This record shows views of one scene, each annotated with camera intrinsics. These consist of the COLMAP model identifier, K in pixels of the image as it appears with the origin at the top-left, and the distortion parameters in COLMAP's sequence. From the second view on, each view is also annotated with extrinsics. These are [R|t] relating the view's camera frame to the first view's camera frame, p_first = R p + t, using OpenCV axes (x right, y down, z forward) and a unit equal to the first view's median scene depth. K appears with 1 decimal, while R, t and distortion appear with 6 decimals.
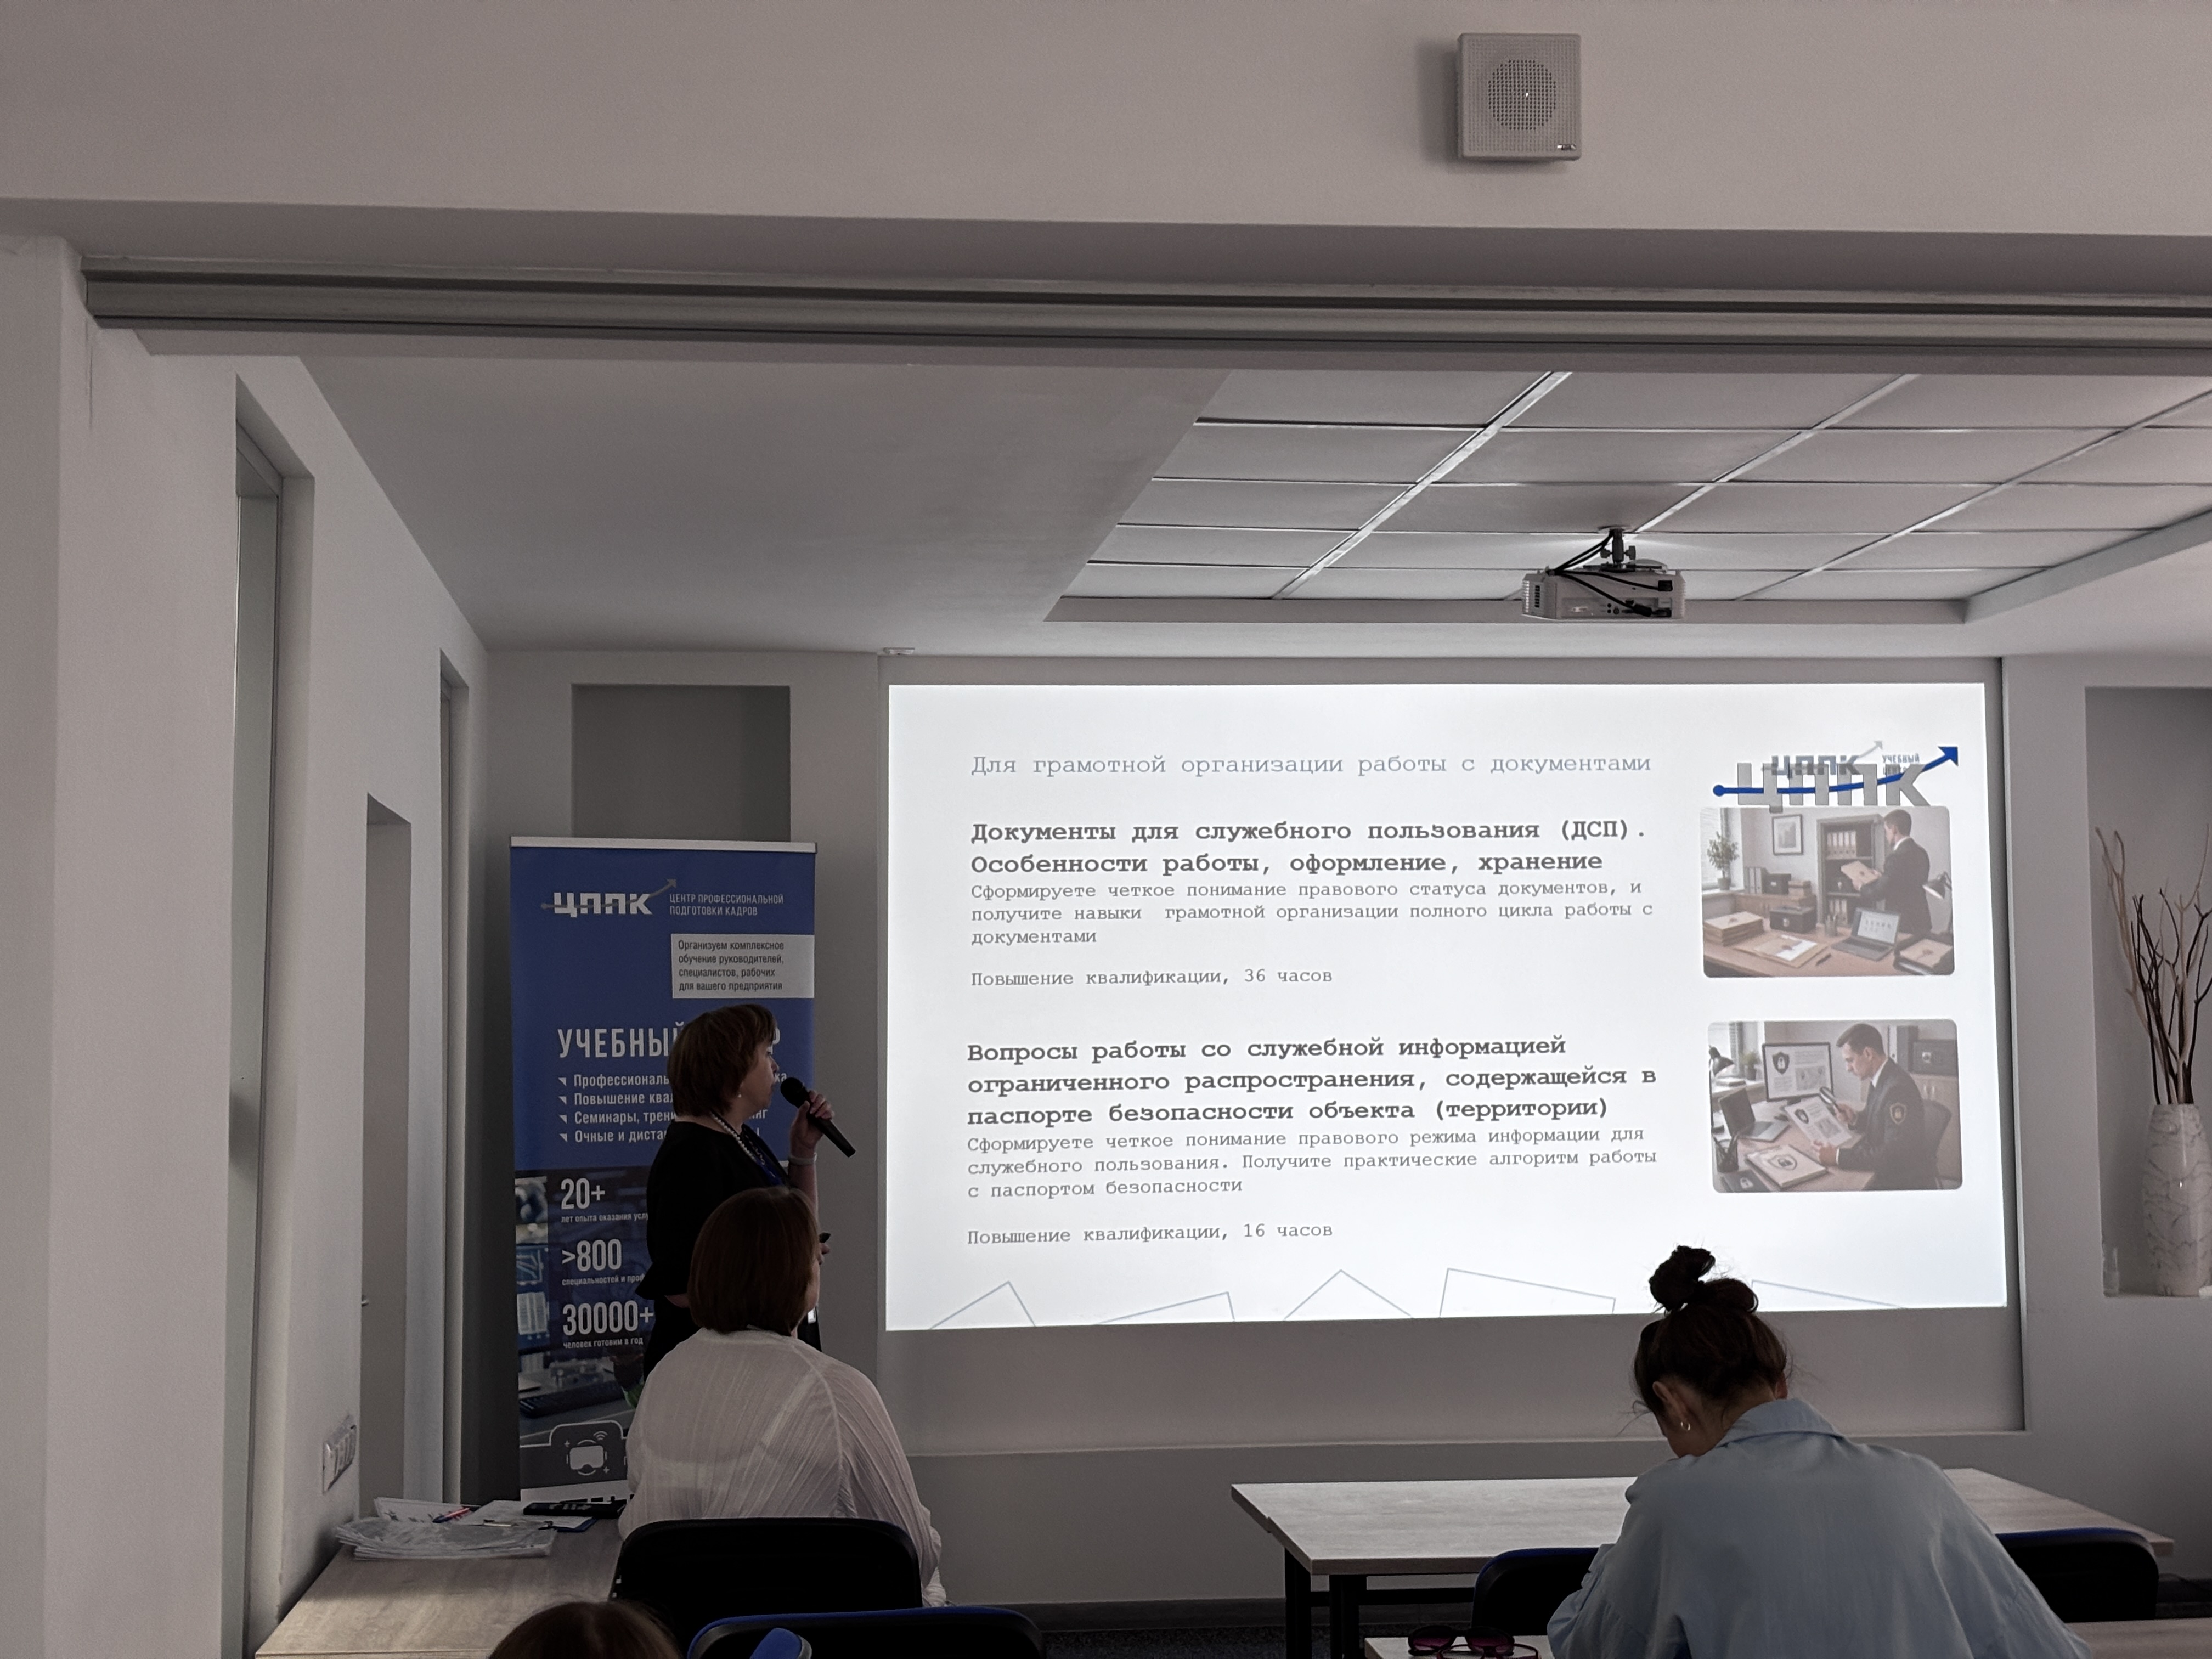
lens RADIAL K [[3370.4, 0, 1126.6], [0, 3370.4, 791.9], [0, 0, 1]] dist [0.114641, 0.000000]
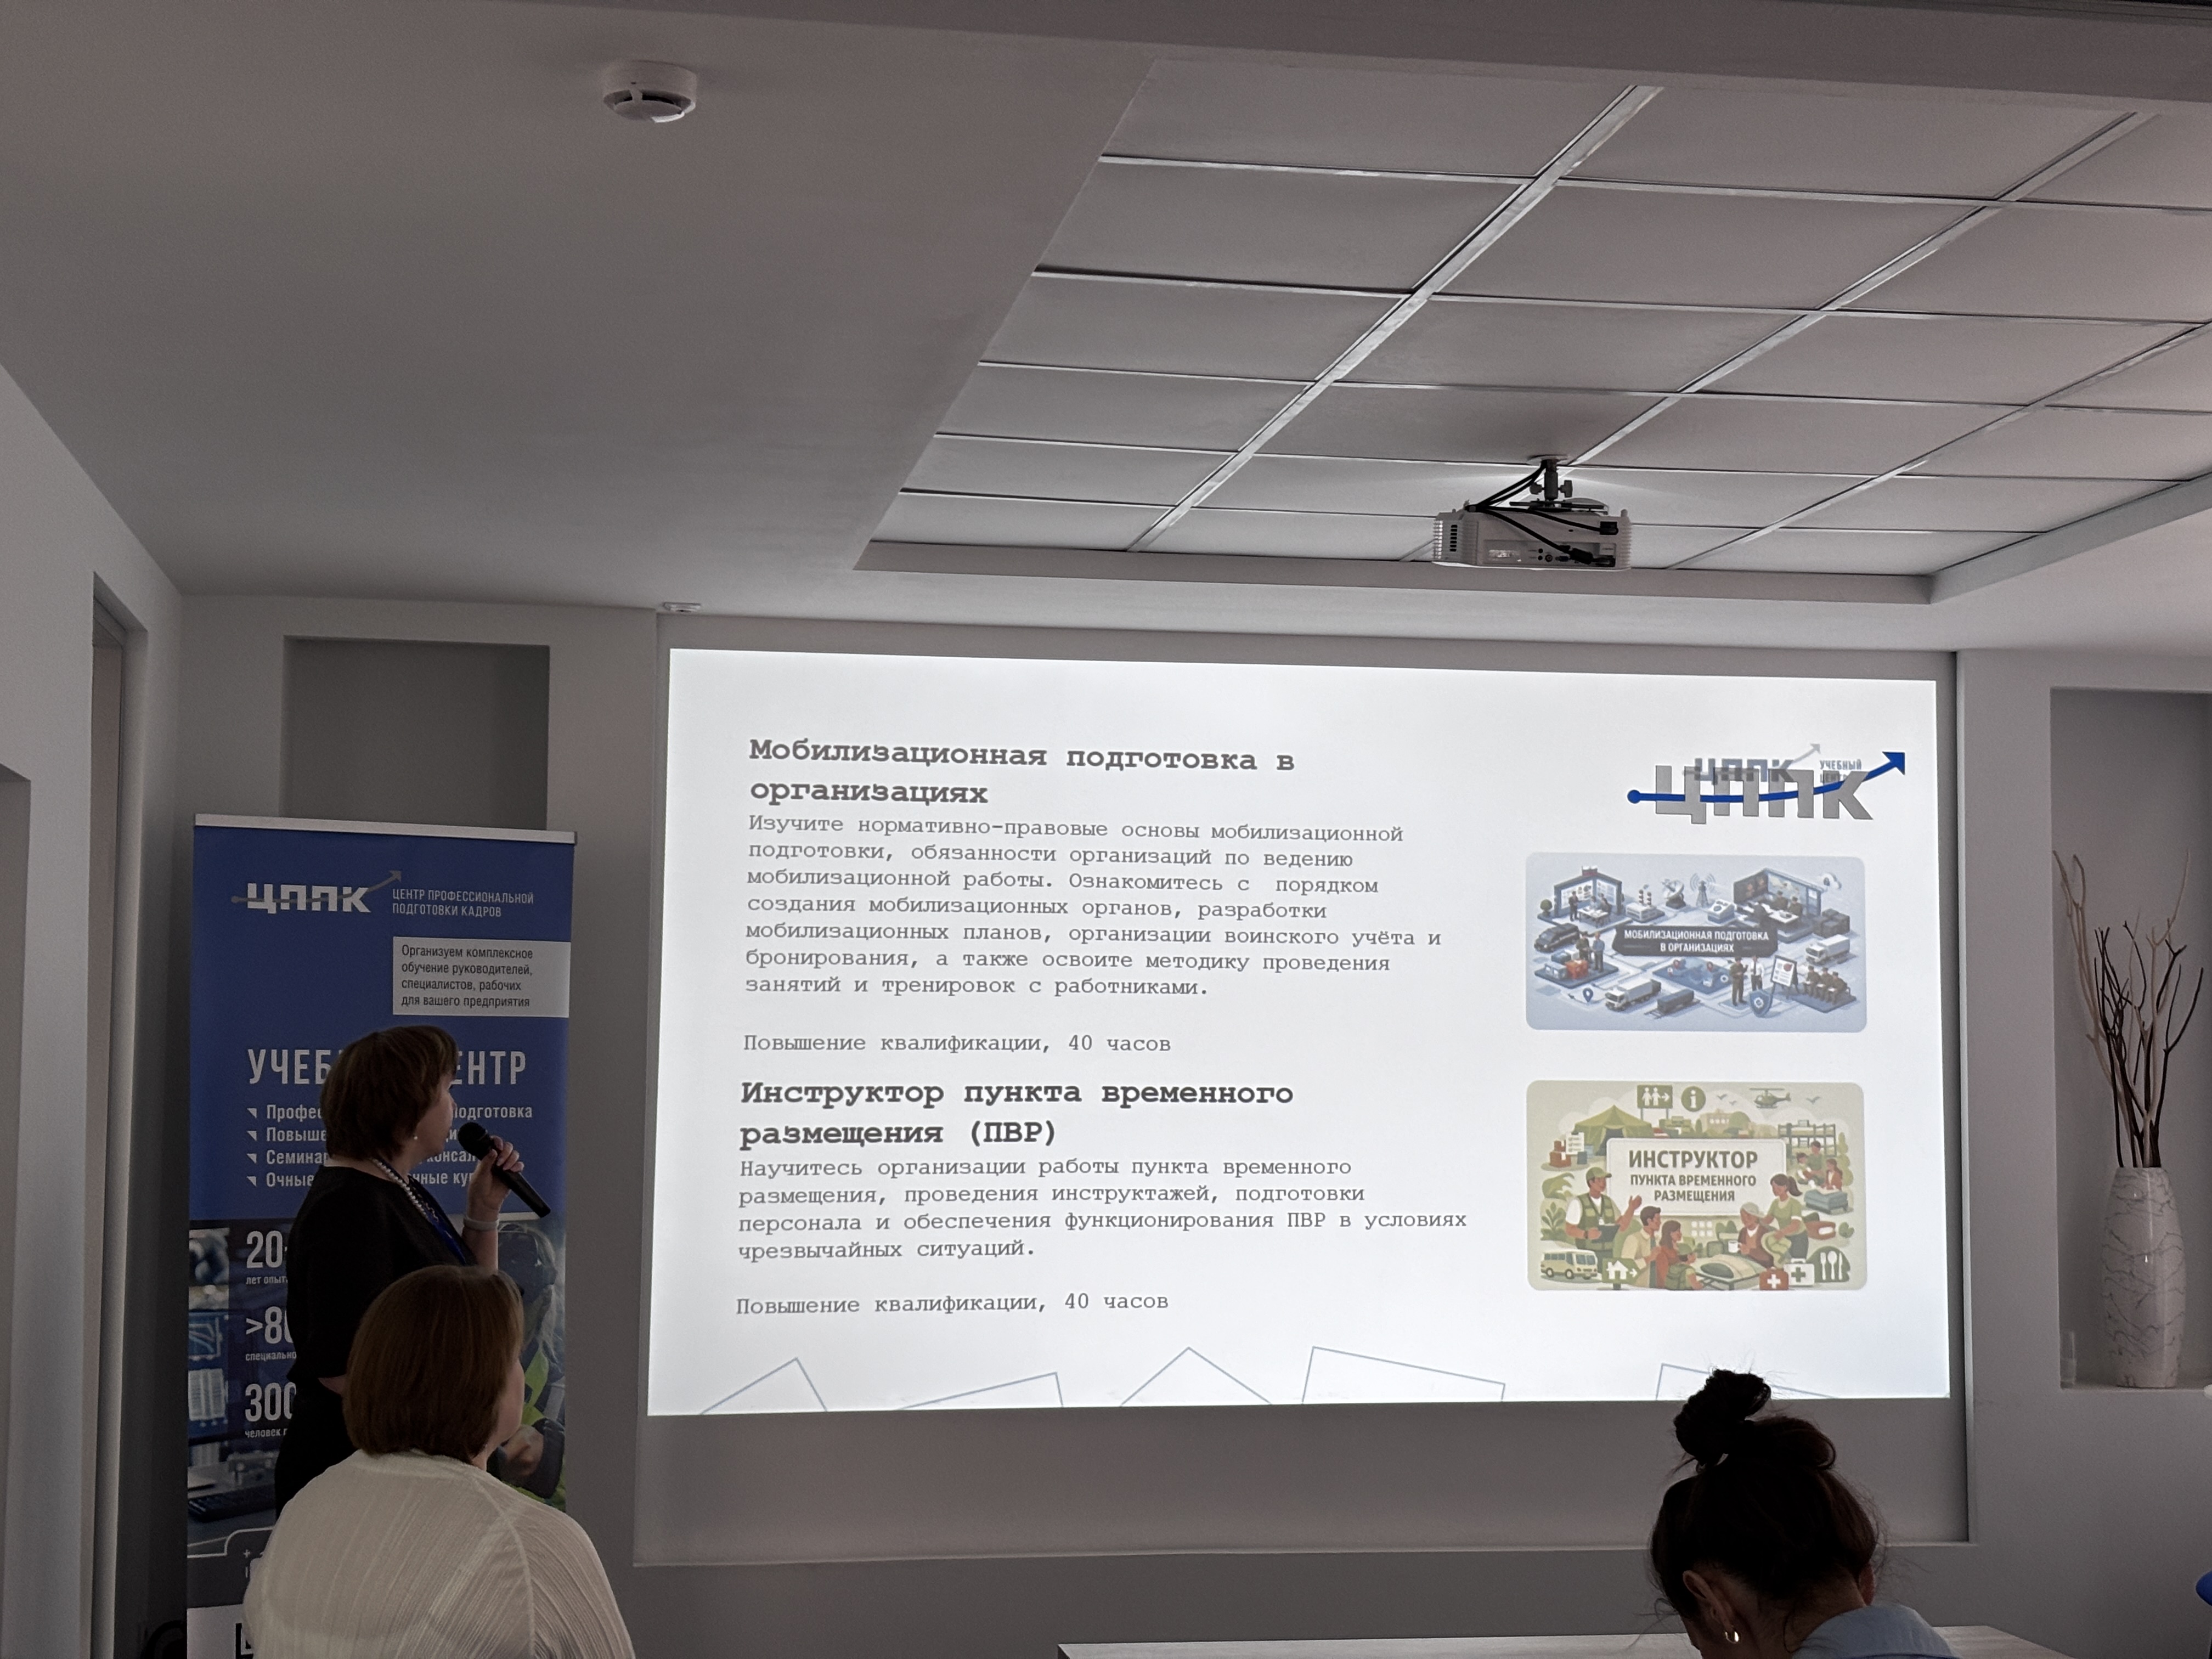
lens RADIAL K [[3370.4, 0, 1144.4], [0, 3370.4, 827.3], [0, 0, 1]] dist [0.114641, 0.000000]
pose [[0.998194, 0.020921, 0.056314, 0.001875], [-0.020801, 0.999780, -0.002725, 0.013759], [-0.056359, 0.001548, 0.998409, 0.159907]]
